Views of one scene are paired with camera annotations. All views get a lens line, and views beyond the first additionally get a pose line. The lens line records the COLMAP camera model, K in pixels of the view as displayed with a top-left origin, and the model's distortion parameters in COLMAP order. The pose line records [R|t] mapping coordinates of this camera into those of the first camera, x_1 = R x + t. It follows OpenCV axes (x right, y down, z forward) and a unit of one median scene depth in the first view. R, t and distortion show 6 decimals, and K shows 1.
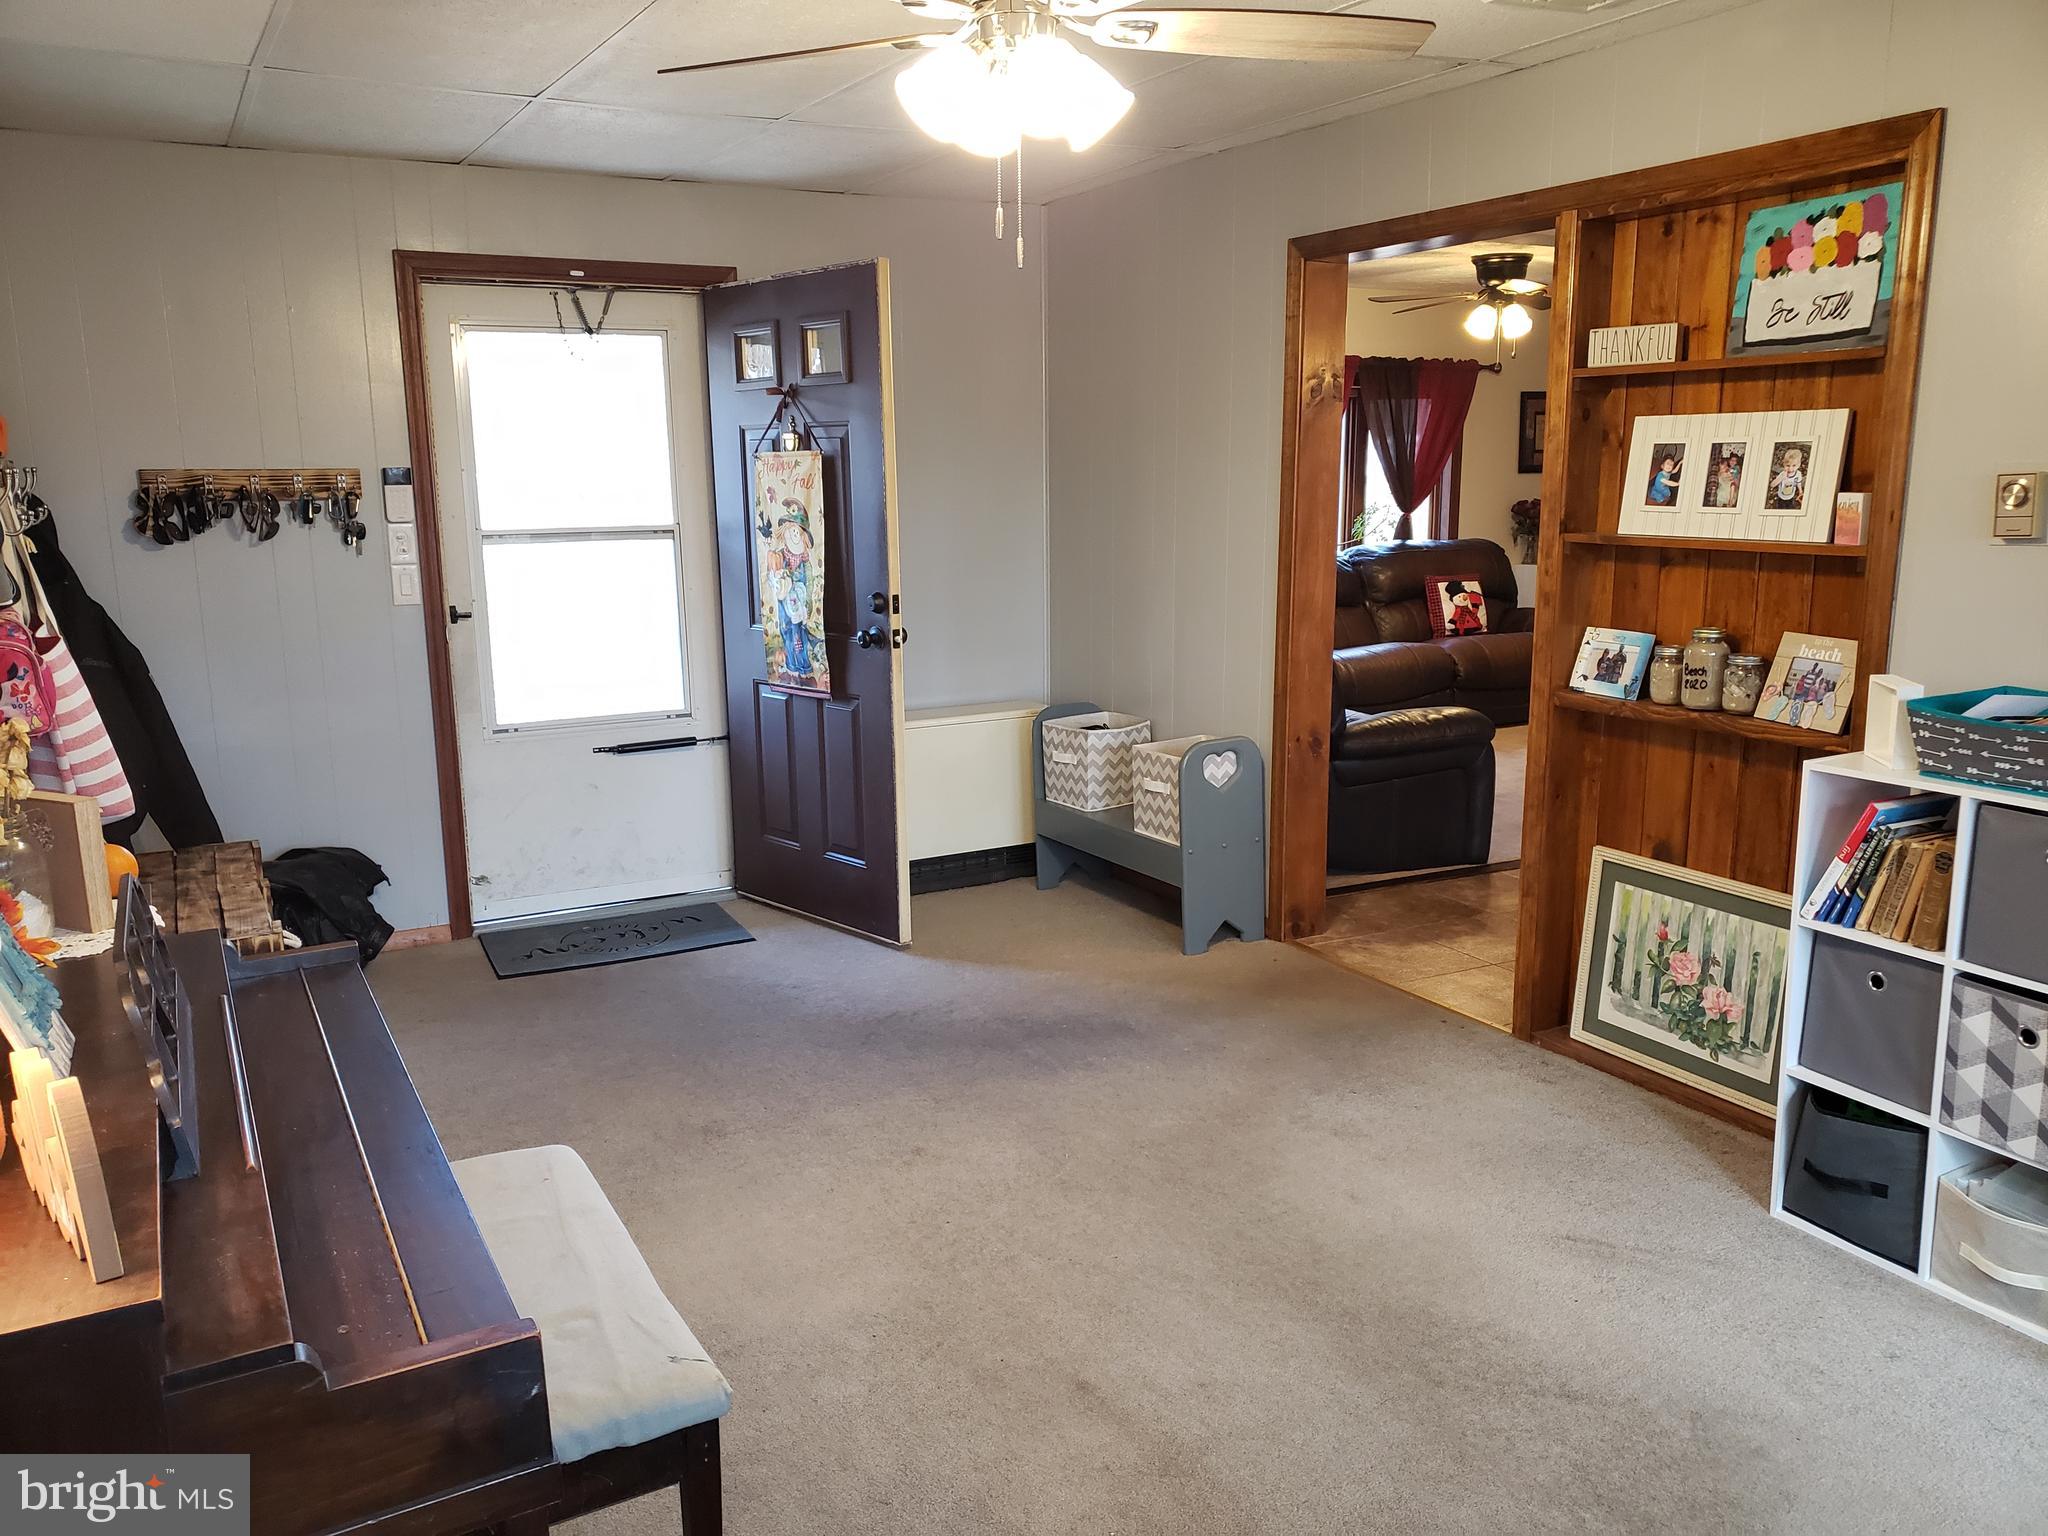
lens RADIAL K [[1612.1, 0, 1044.4], [0, 1612.1, 783.6], [0, 0, 1]] dist [0.036263, 0.003277]
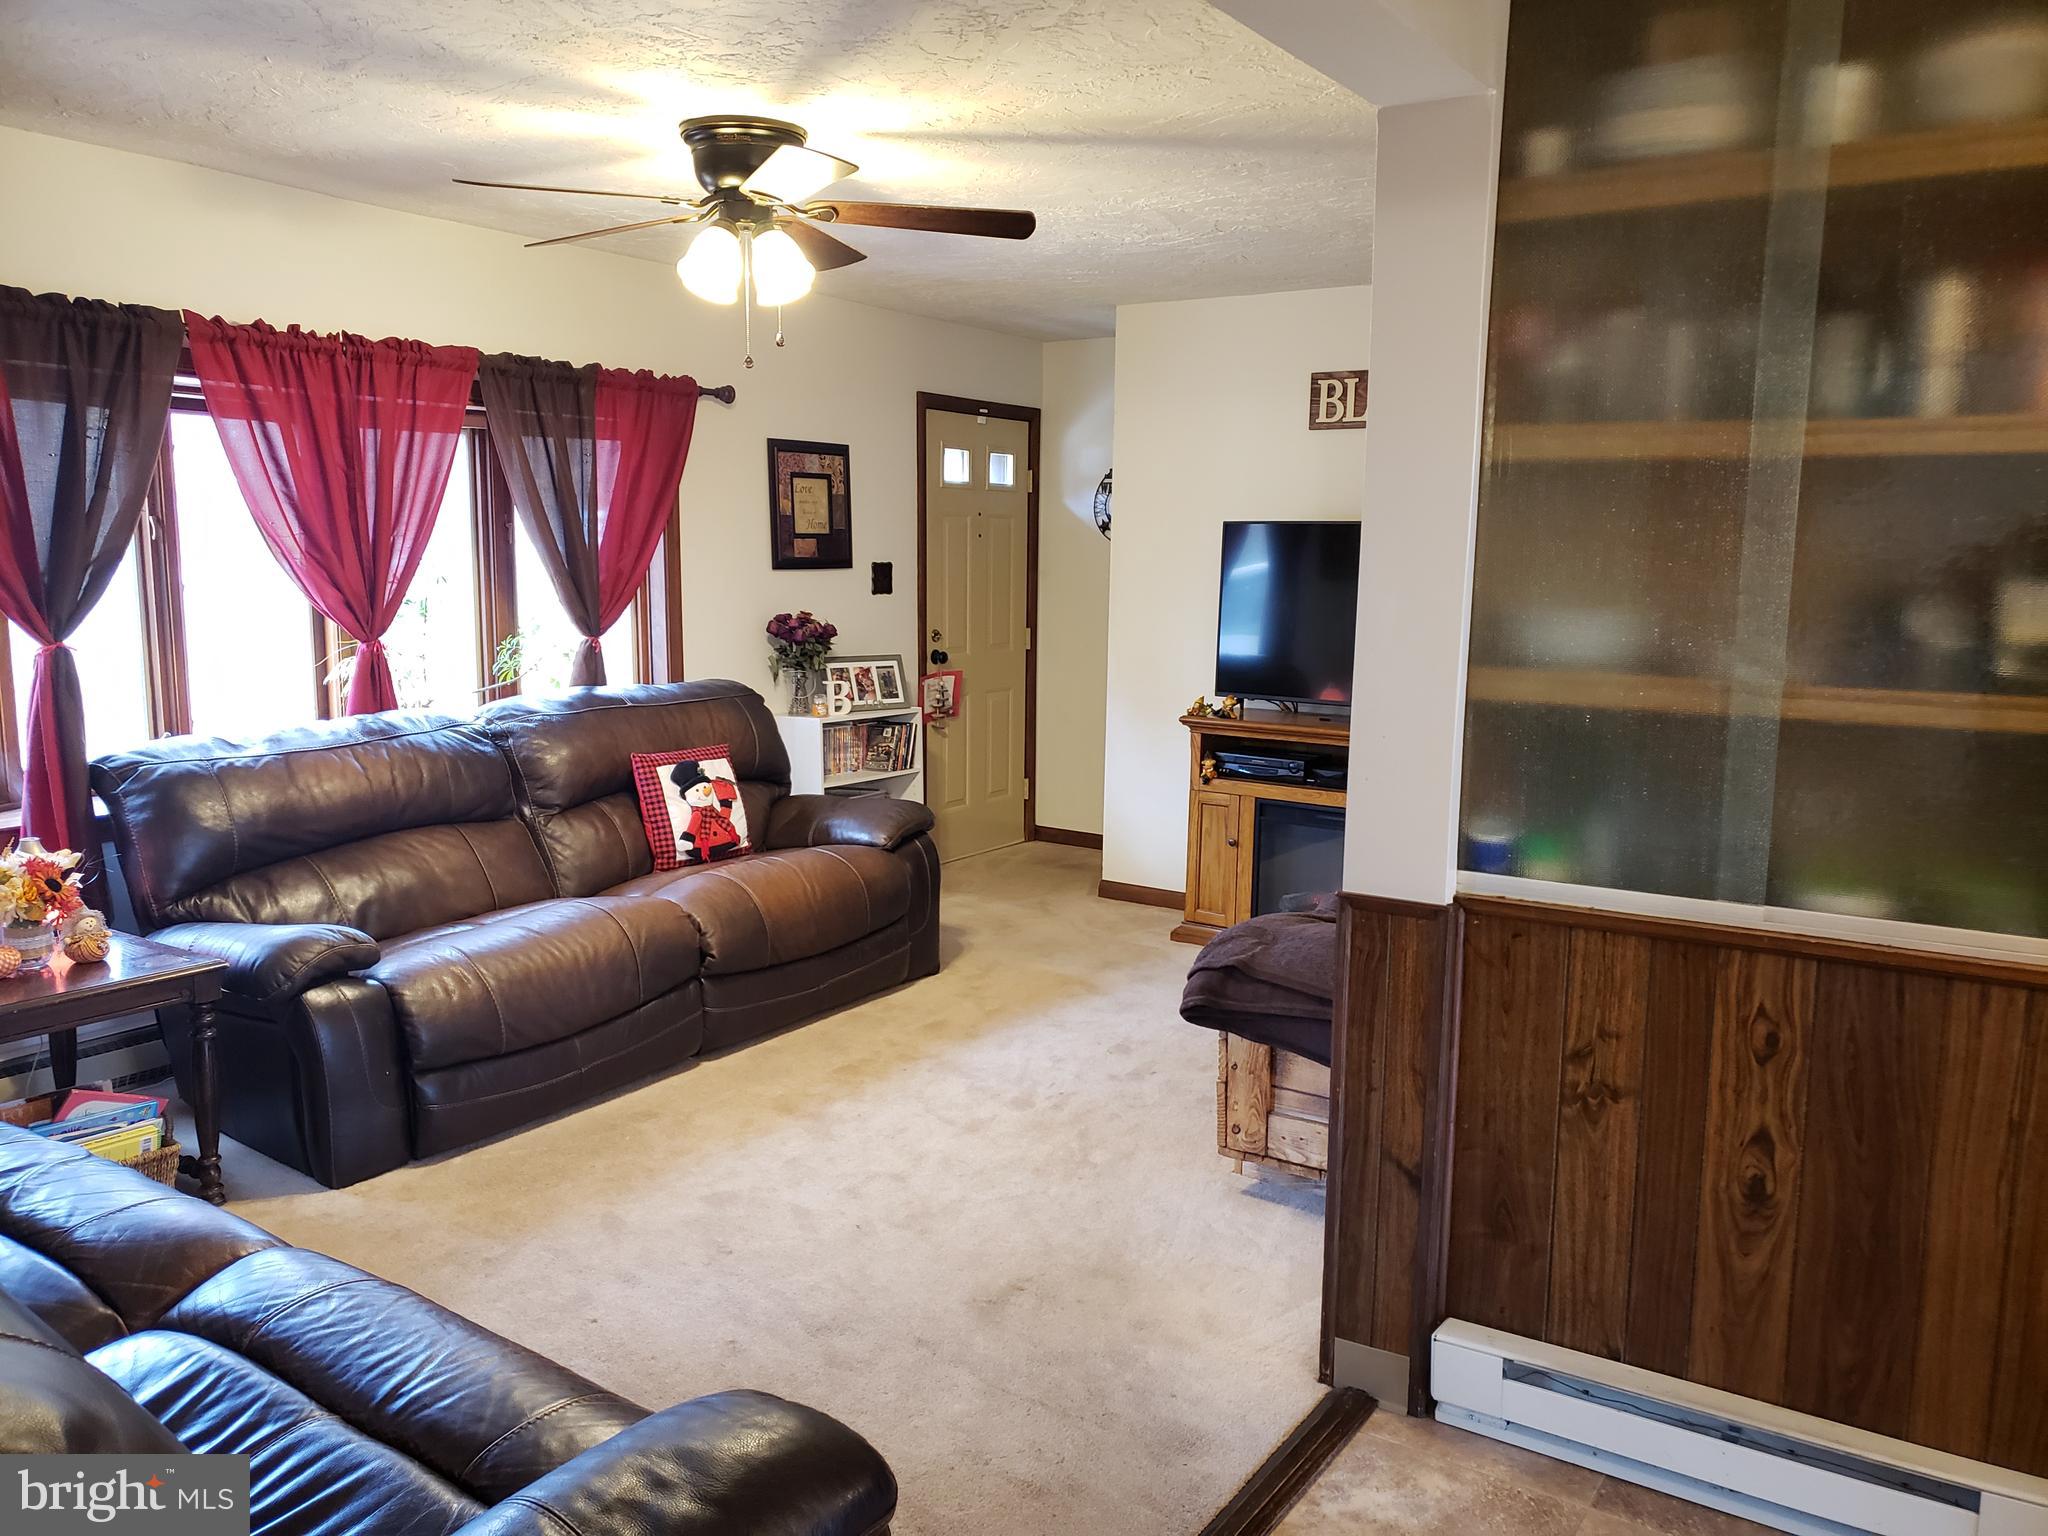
lens RADIAL K [[1612.1, 0, 1041.8], [0, 1612.1, 780.5], [0, 0, 1]] dist [0.036263, 0.003277]
pose [[0.888688, -0.053134, 0.455423, 0.107499], [0.075713, 0.996633, -0.031467, -0.091285], [-0.452218, 0.062446, 0.889719, 0.444713]]
